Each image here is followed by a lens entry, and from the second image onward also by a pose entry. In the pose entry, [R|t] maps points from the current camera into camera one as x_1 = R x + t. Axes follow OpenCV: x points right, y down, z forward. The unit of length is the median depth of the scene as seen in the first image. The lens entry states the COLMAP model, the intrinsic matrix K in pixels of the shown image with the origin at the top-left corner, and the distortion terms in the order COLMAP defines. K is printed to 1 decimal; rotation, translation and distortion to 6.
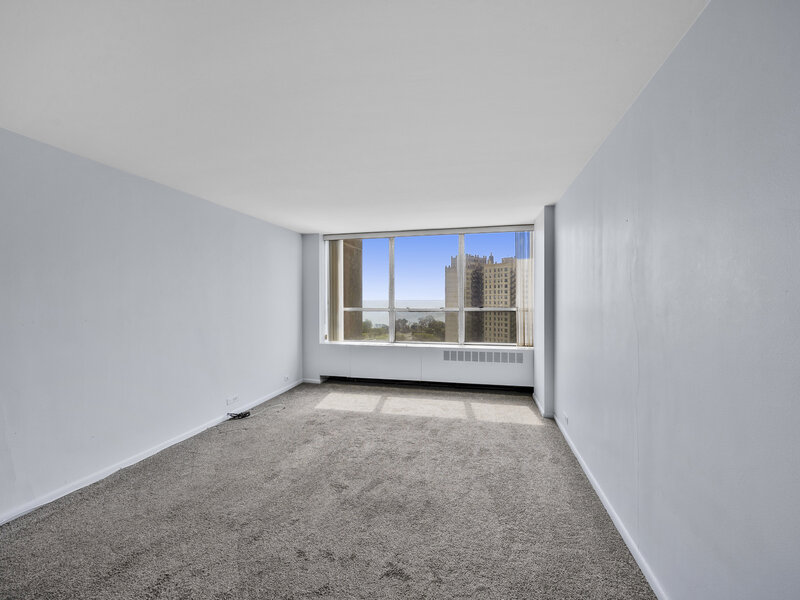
lens RADIAL K [[345.2, 0, 396.0], [0, 345.2, 300.9], [0, 0, 1]] dist [-0.000872, 0.000020]
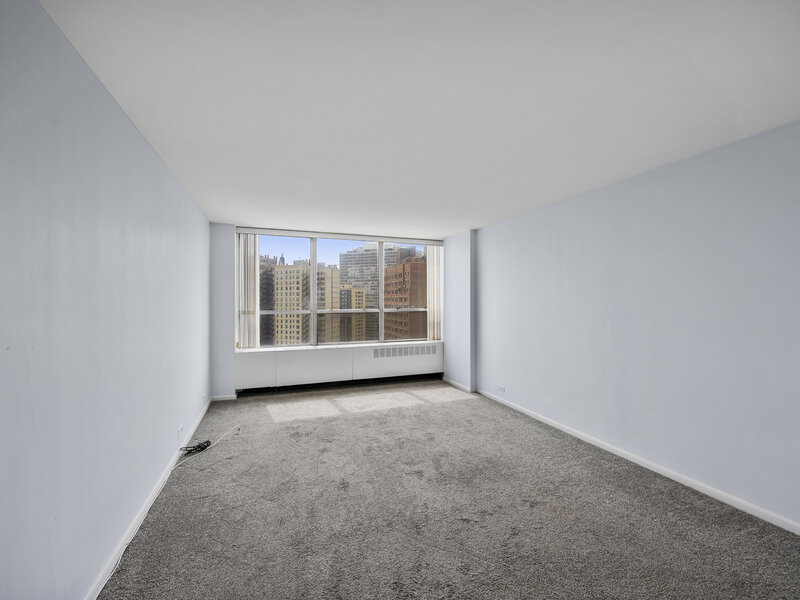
lens RADIAL K [[345.2, 0, 403.2], [0, 345.2, 301.8], [0, 0, 1]] dist [-0.000872, 0.000020]
pose [[0.821510, -0.000010, 0.570195, -0.492907], [0.001901, 0.999994, -0.002722, 0.000519], [-0.570192, 0.003320, 0.821505, 0.074212]]
